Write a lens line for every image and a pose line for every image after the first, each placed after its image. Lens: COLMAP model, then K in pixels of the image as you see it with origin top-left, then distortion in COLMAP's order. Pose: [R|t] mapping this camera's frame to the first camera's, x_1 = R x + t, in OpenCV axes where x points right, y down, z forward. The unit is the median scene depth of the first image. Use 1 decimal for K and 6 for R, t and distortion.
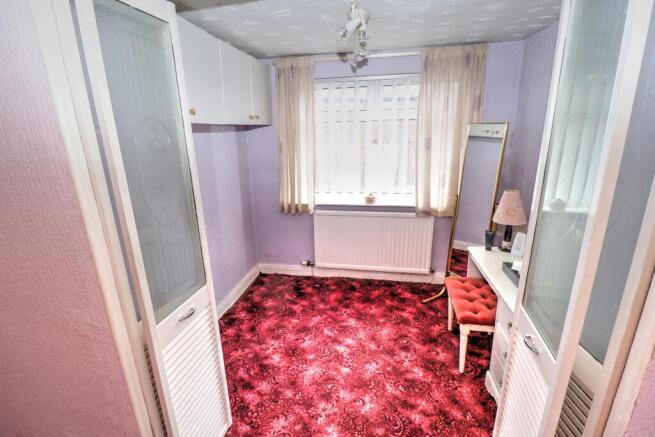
lens RADIAL K [[304.2, 0, 320.5], [0, 304.2, 214.5], [0, 0, 1]] dist [0.001574, -0.013952]
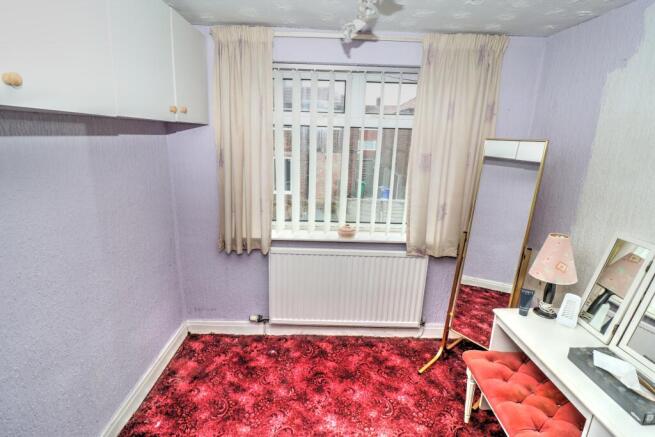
lens RADIAL K [[304.2, 0, 320.5], [0, 304.2, 214.5], [0, 0, 1]] dist [0.001574, -0.013952]
pose [[0.979604, 0.005172, 0.200873, -0.049112], [-0.001634, 0.999841, -0.017776, -0.080566], [-0.200933, 0.017085, 0.979456, 0.289597]]
